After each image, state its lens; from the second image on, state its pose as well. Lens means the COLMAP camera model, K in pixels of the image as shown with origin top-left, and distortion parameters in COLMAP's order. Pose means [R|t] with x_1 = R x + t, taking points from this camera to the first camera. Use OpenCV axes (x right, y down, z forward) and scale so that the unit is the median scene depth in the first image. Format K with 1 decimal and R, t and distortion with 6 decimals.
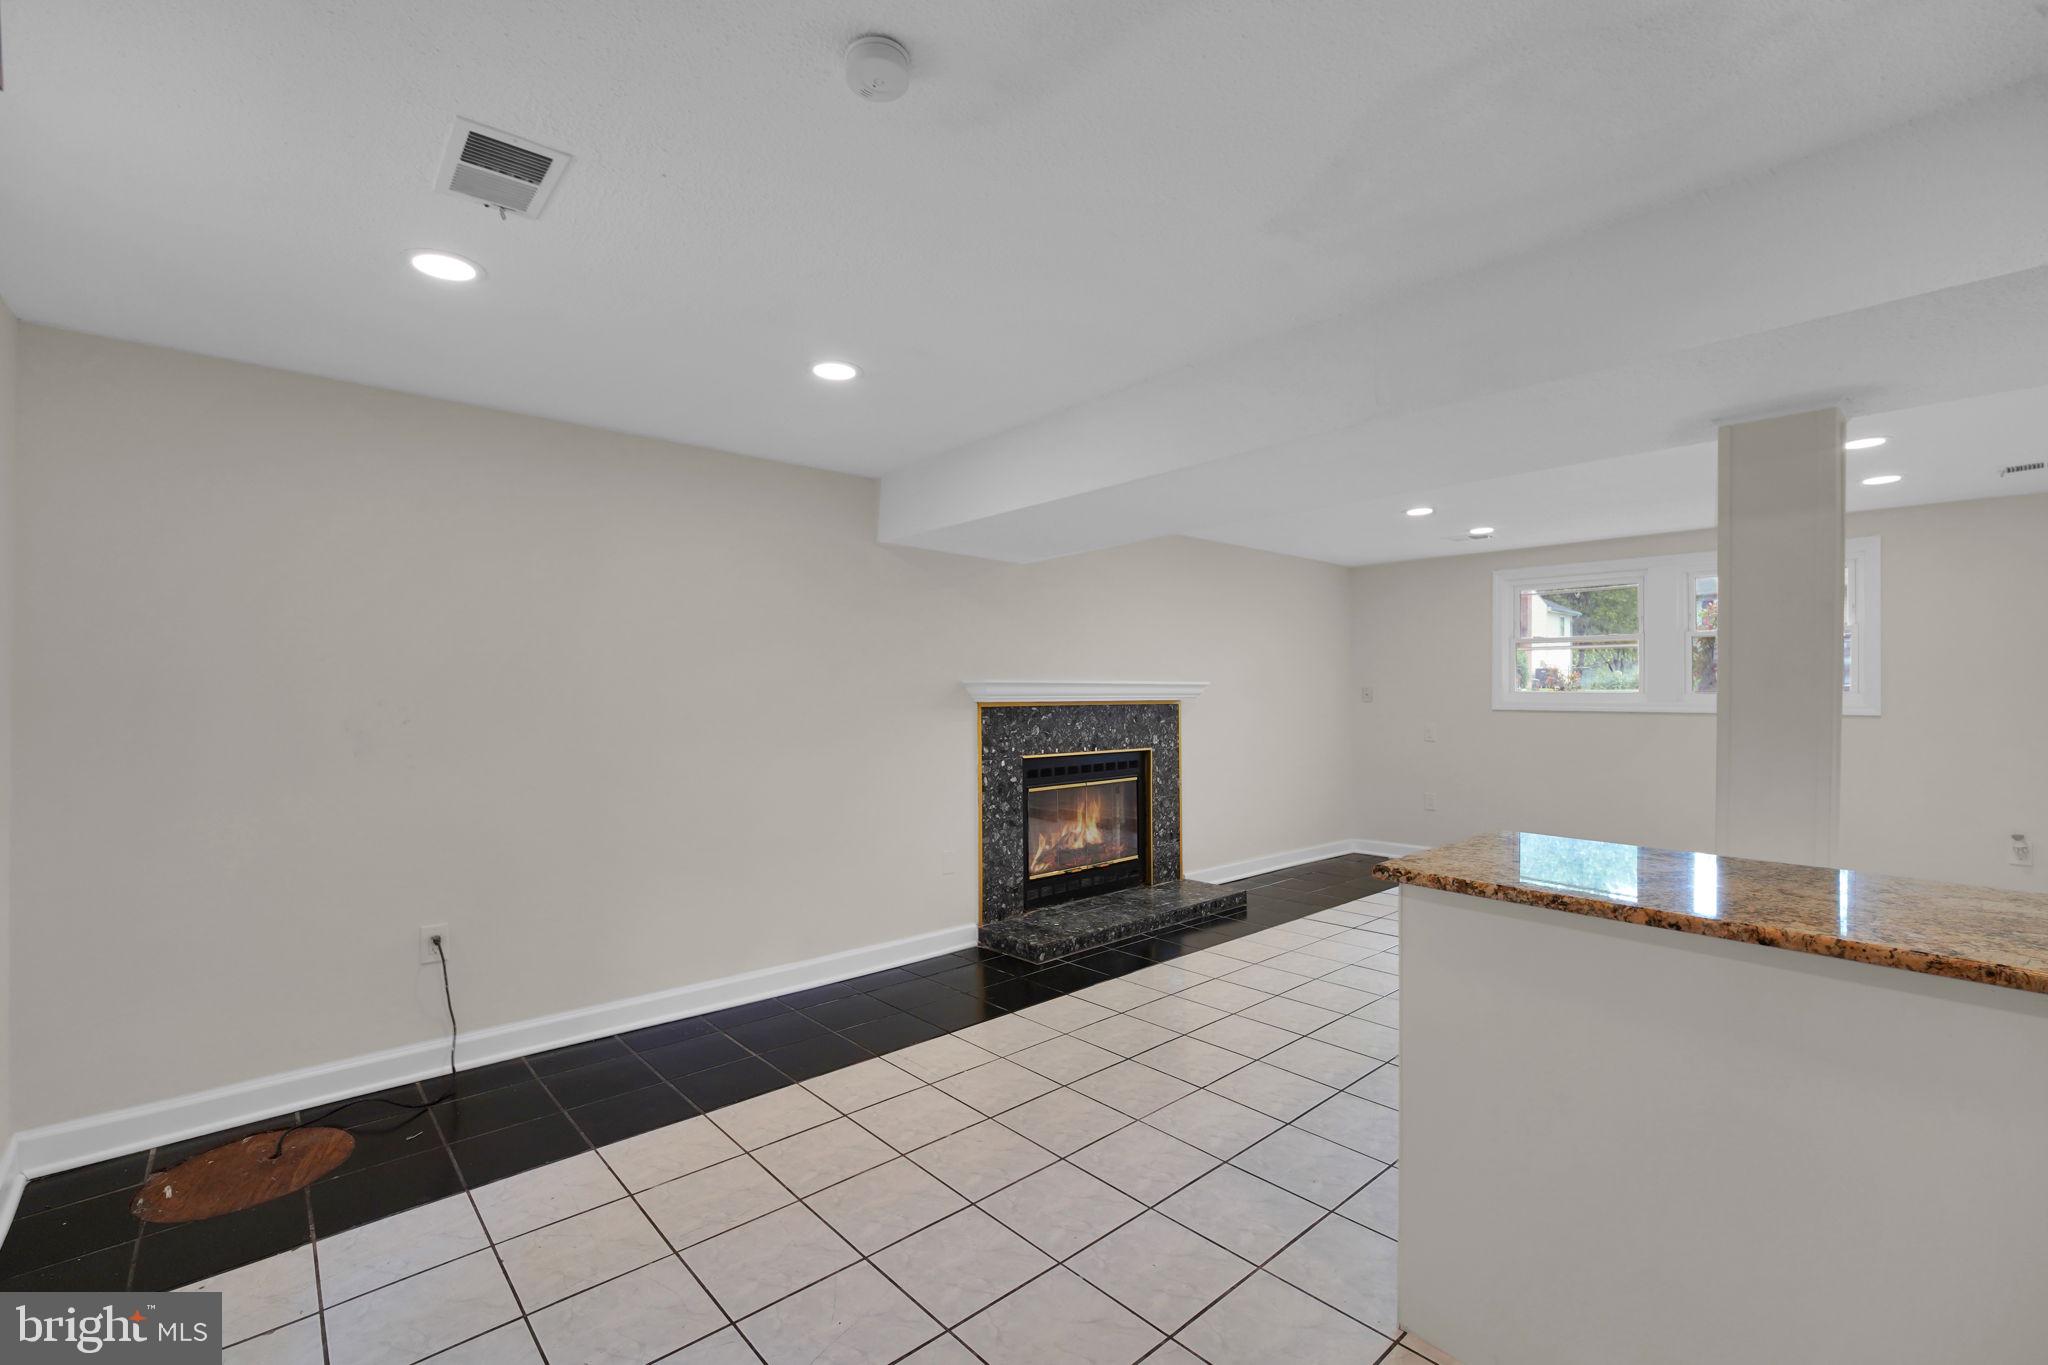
lens RADIAL K [[865.5, 0, 1019.5], [0, 865.5, 688.5], [0, 0, 1]] dist [-0.005564, -0.001293]
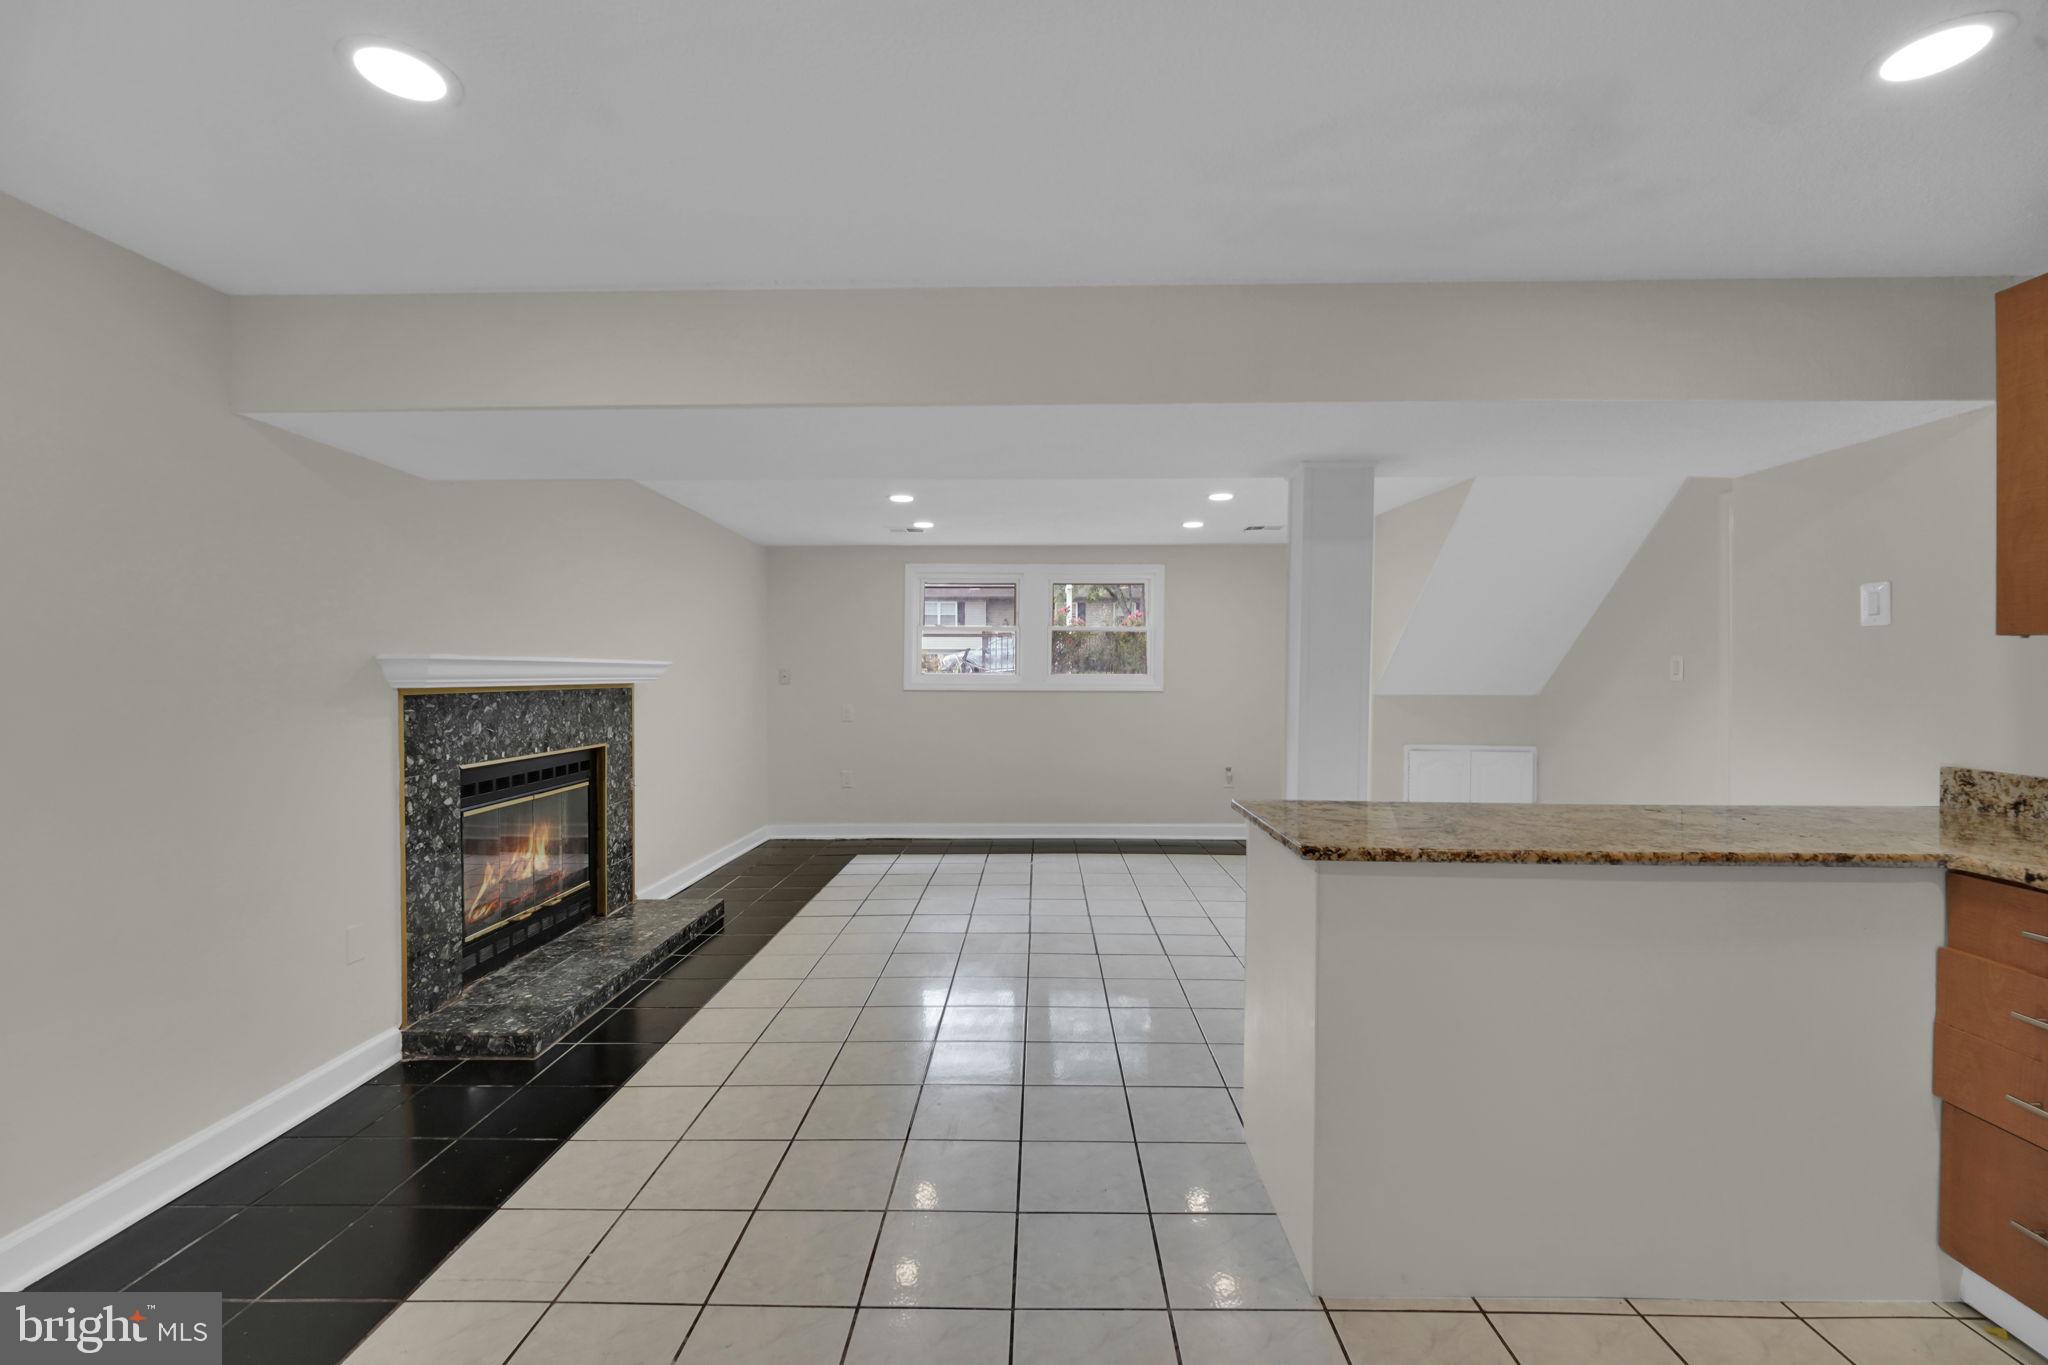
lens RADIAL K [[865.5, 0, 1027.6], [0, 865.5, 676.0], [0, 0, 1]] dist [-0.005564, -0.001293]
pose [[0.678116, 0.000253, 0.734955, -0.197501], [-0.005088, 0.999978, 0.004350, 0.001090], [-0.734937, -0.006689, 0.678102, 0.202986]]
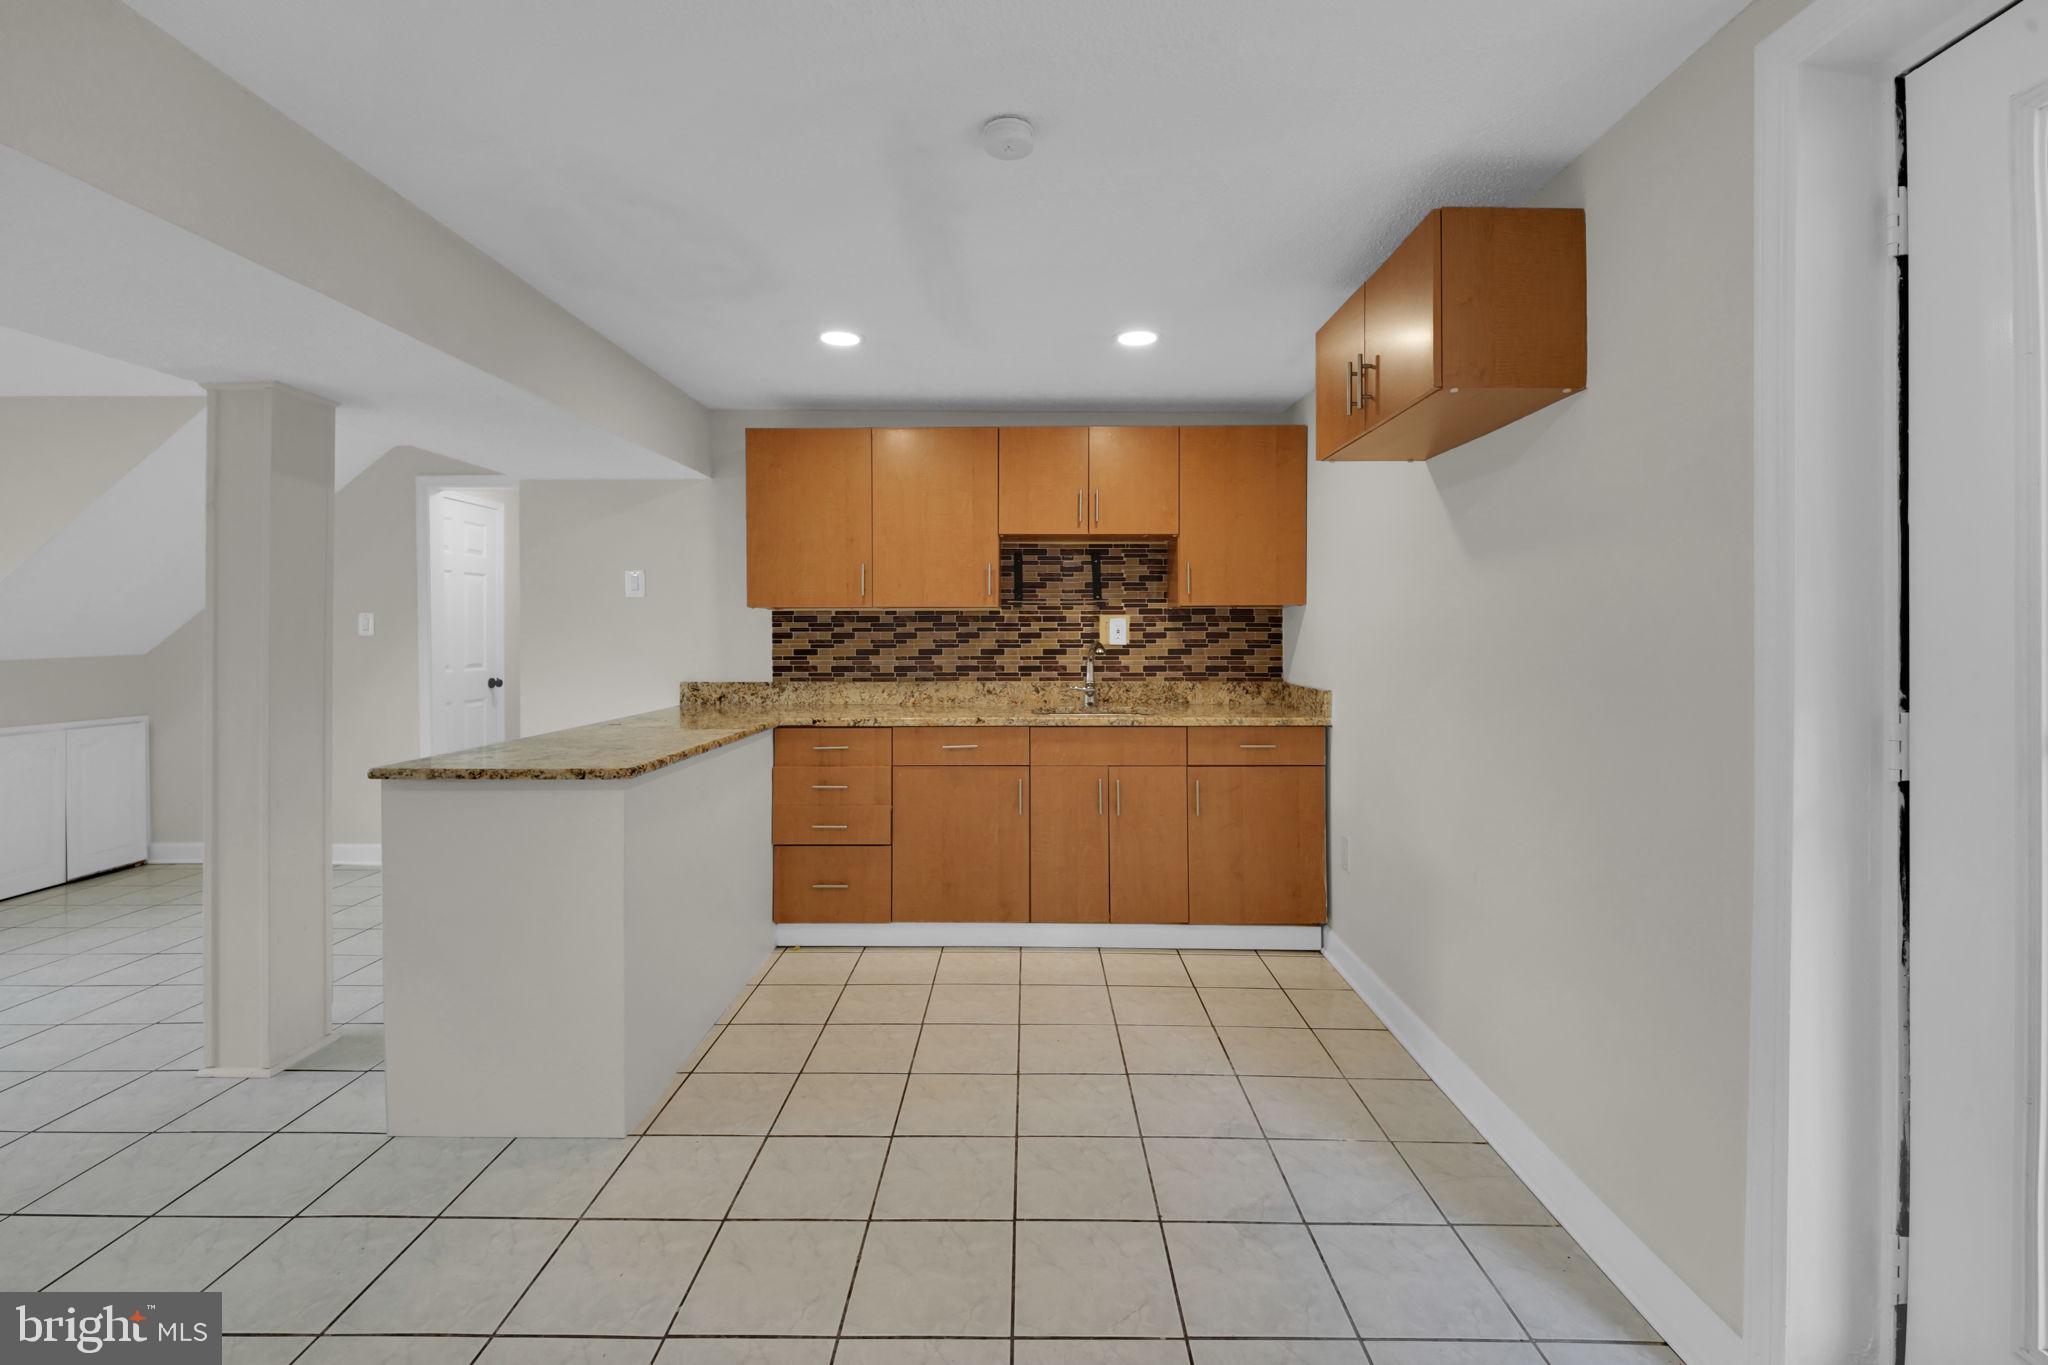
lens RADIAL K [[865.5, 0, 1027.5], [0, 865.5, 634.3], [0, 0, 1]] dist [-0.005564, -0.001293]
pose [[-0.744562, 0.000961, 0.667552, -0.300367], [0.002674, 0.999995, 0.001543, 0.005396], [-0.667548, 0.002934, -0.744561, 0.558476]]
